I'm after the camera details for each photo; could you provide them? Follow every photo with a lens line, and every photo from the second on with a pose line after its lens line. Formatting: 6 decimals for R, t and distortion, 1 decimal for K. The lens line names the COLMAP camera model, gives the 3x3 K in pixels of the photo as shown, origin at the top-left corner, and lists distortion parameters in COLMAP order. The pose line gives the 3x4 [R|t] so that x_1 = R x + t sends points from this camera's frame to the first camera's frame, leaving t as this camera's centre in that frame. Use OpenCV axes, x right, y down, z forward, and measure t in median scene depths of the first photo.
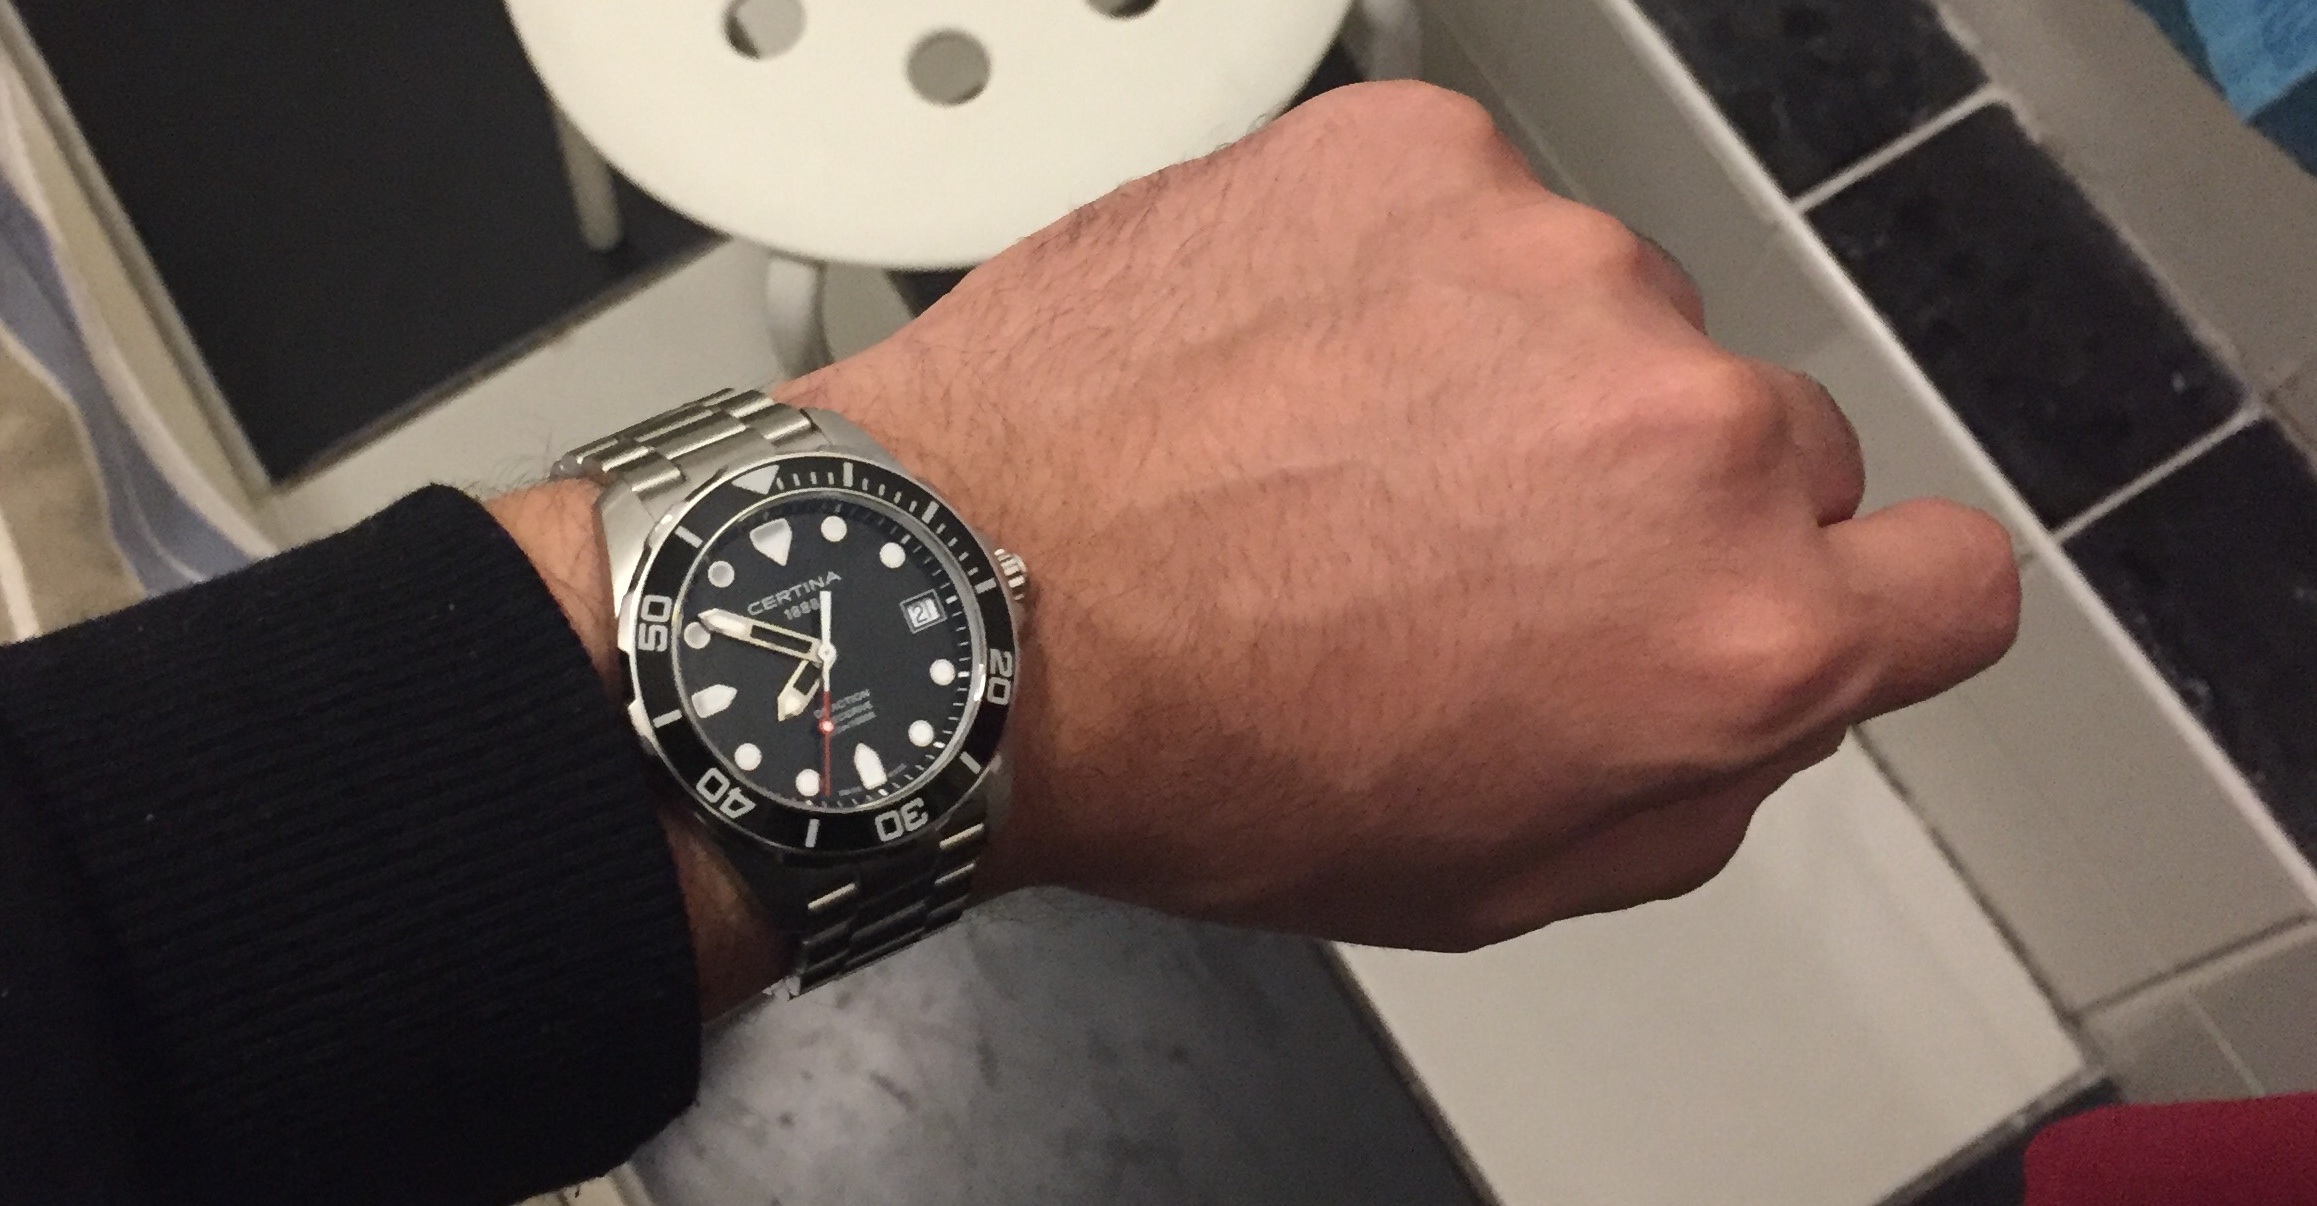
lens RADIAL K [[3304.6, 0, 1158.5], [0, 3304.6, 603.0], [0, 0, 1]] dist [-0.320021, 0.005637]
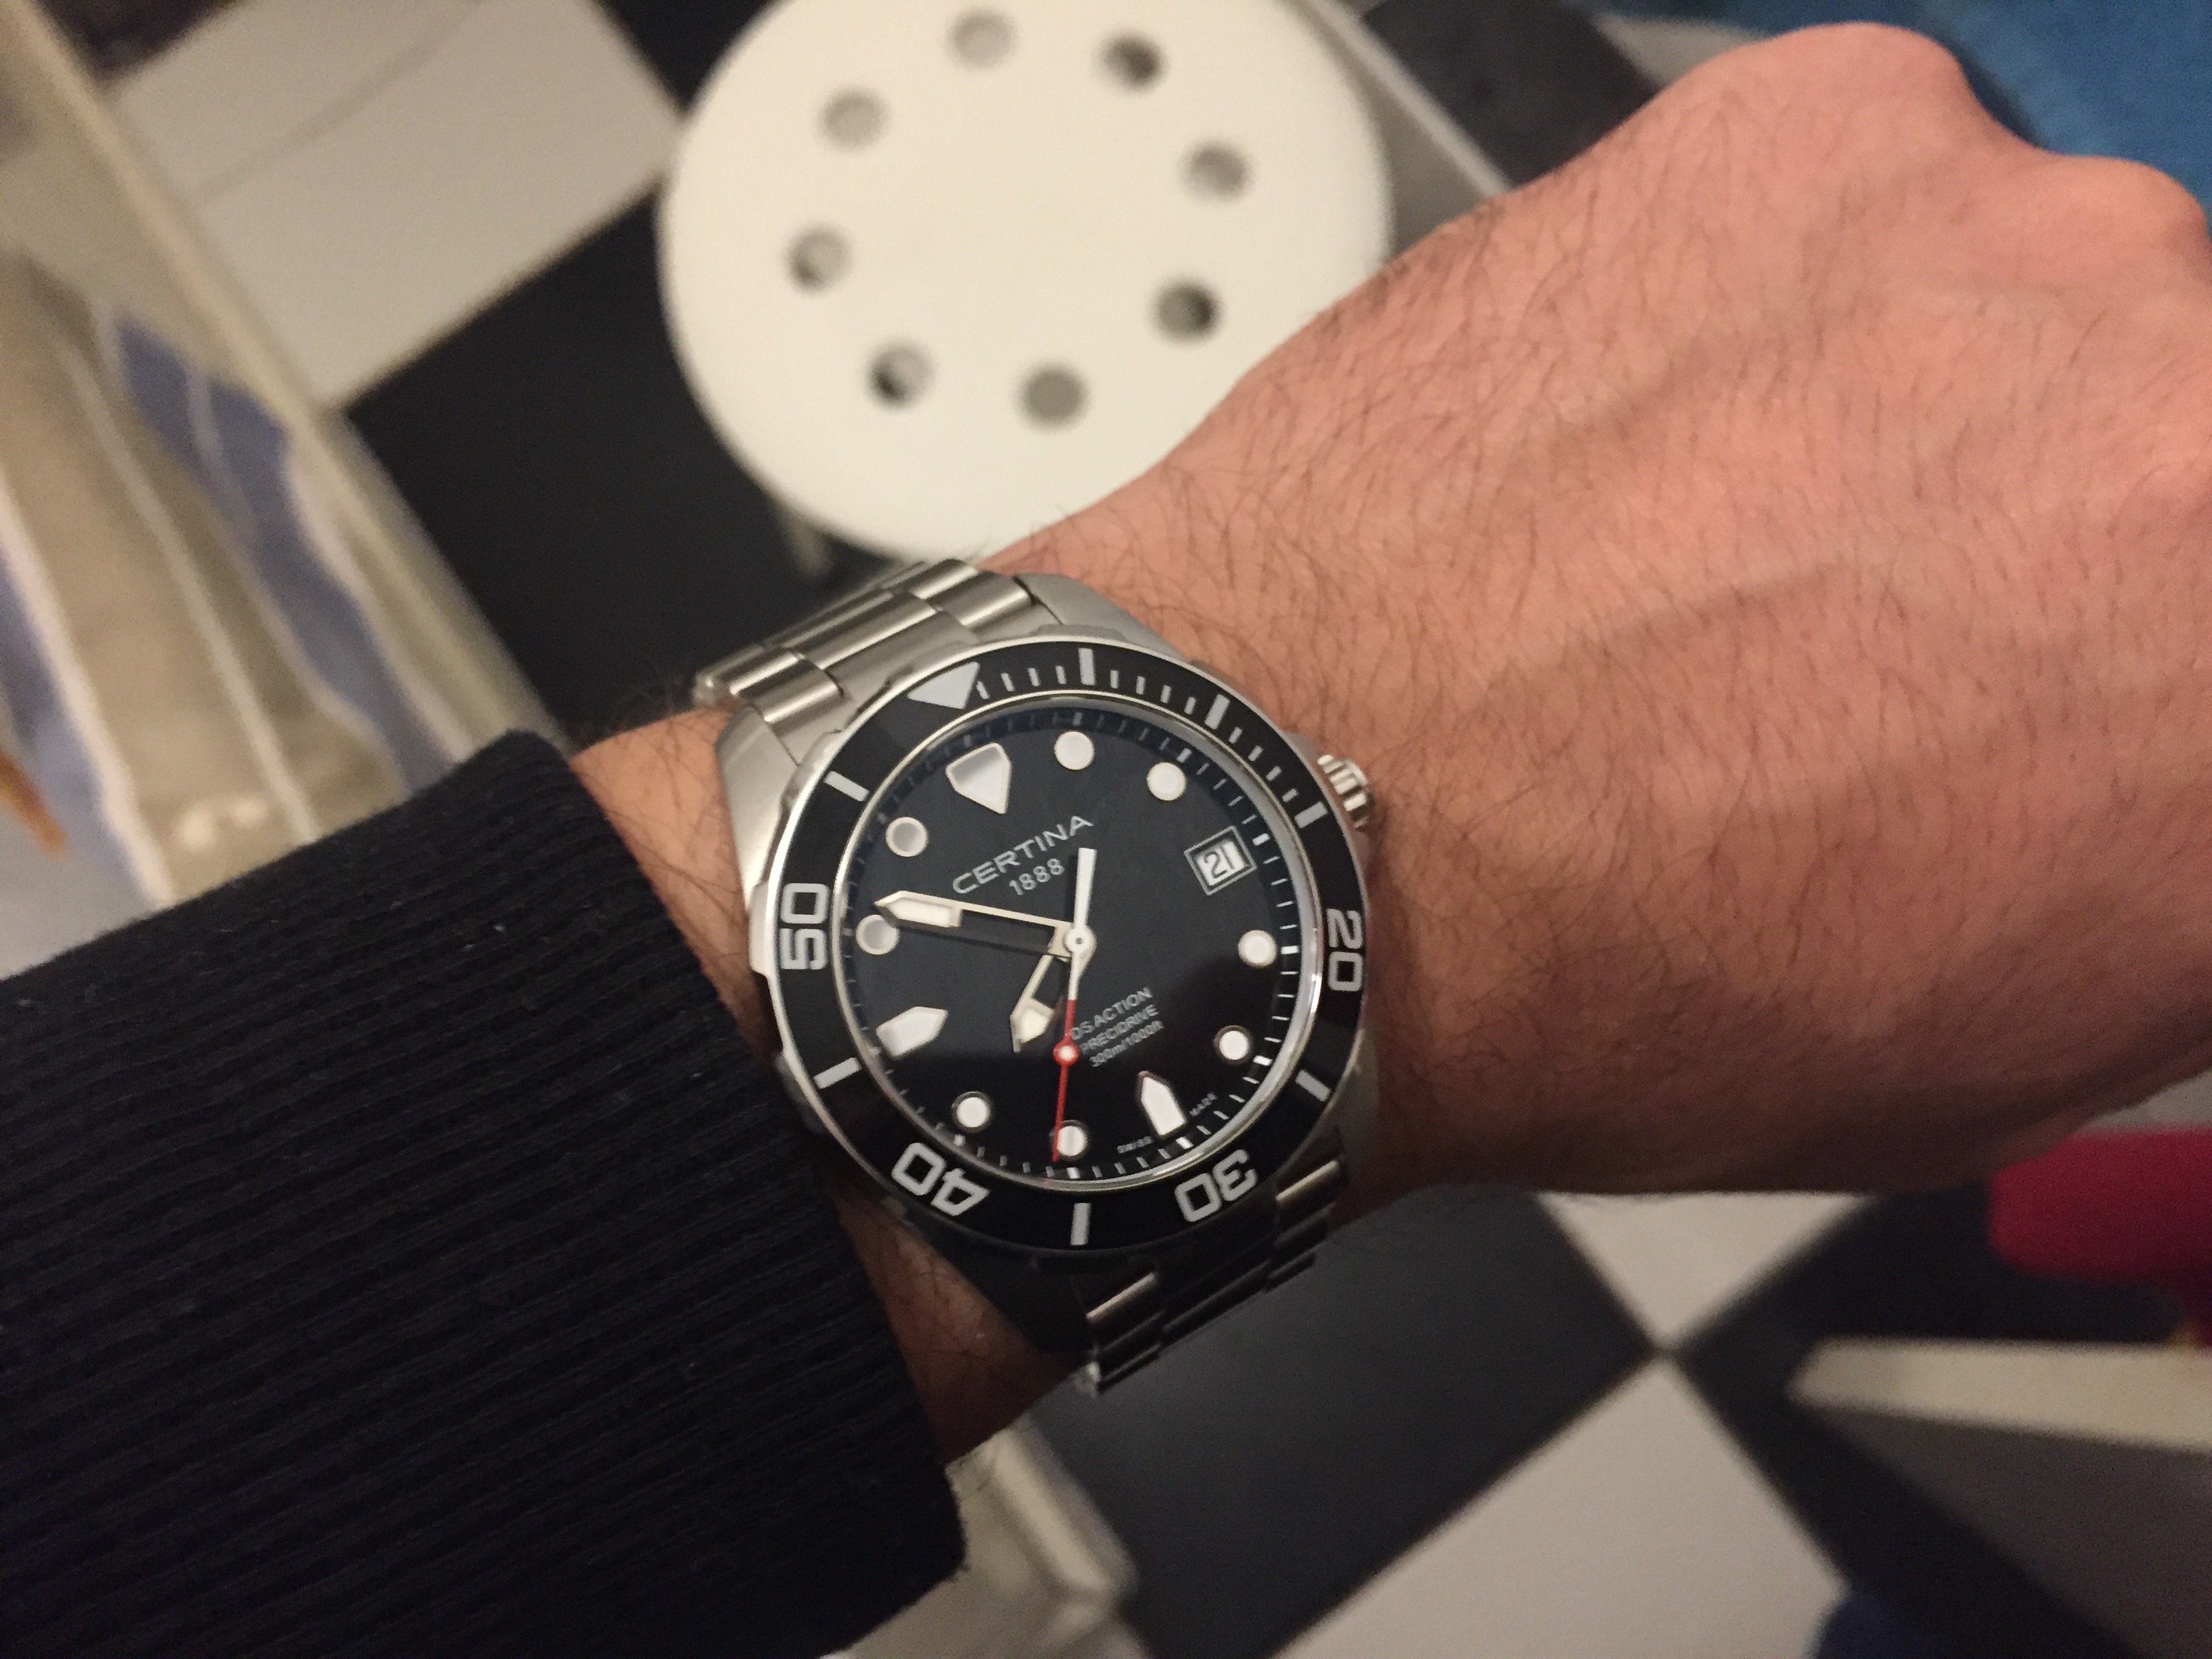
lens RADIAL K [[2235.8, 0, 1105.3], [0, 2235.8, 831.0], [0, 0, 1]] dist [0.421234, -0.858062]
pose [[0.987523, -0.090700, -0.128732, -0.035160], [0.096463, 0.994562, 0.039248, -0.023176], [0.124472, -0.051176, 0.990902, 0.547118]]
